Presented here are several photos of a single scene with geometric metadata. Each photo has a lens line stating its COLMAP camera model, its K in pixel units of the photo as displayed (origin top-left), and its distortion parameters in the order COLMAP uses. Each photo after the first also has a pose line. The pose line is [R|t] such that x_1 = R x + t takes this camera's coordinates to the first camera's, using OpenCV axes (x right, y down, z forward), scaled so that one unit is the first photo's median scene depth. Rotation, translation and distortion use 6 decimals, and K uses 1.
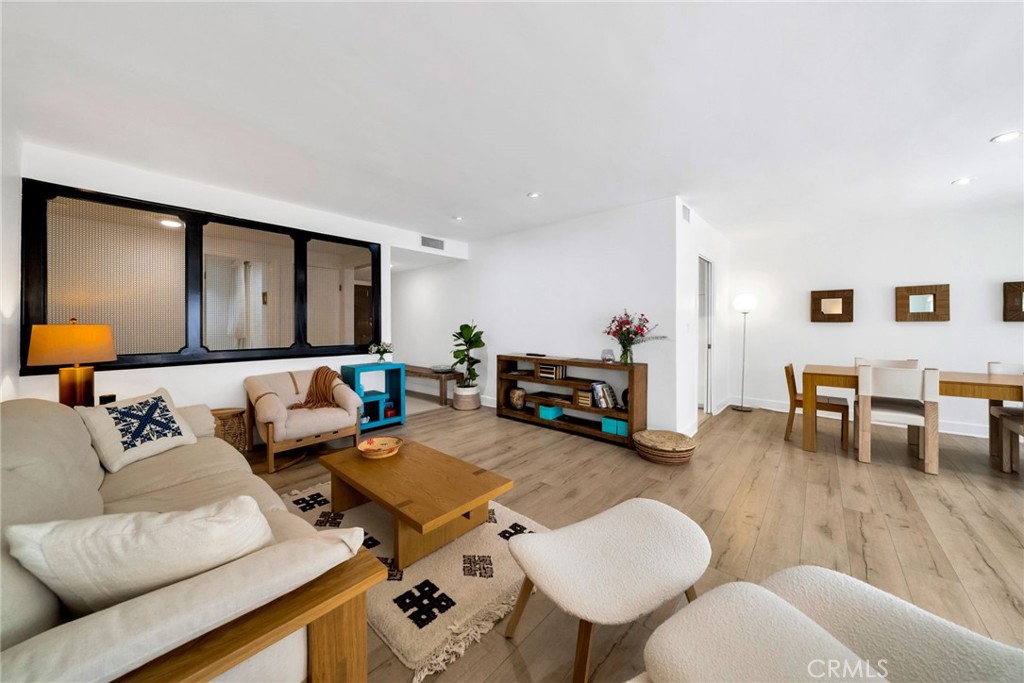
lens RADIAL K [[359.8, 0, 514.0], [0, 359.8, 334.9], [0, 0, 1]] dist [0.000160, 0.000057]
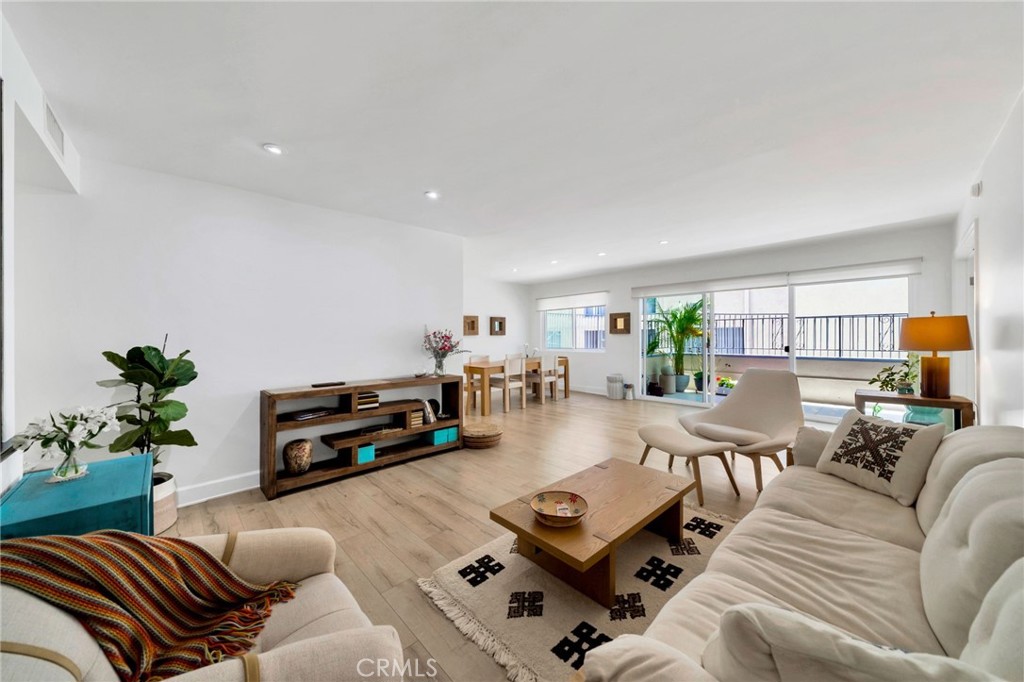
lens RADIAL K [[359.8, 0, 514.0], [0, 359.8, 334.4], [0, 0, 1]] dist [0.000160, 0.000057]
pose [[0.110600, -0.002424, 0.993862, -0.725885], [0.046767, 0.998902, -0.002768, -0.030769], [-0.992764, 0.046786, 0.110592, 0.640035]]
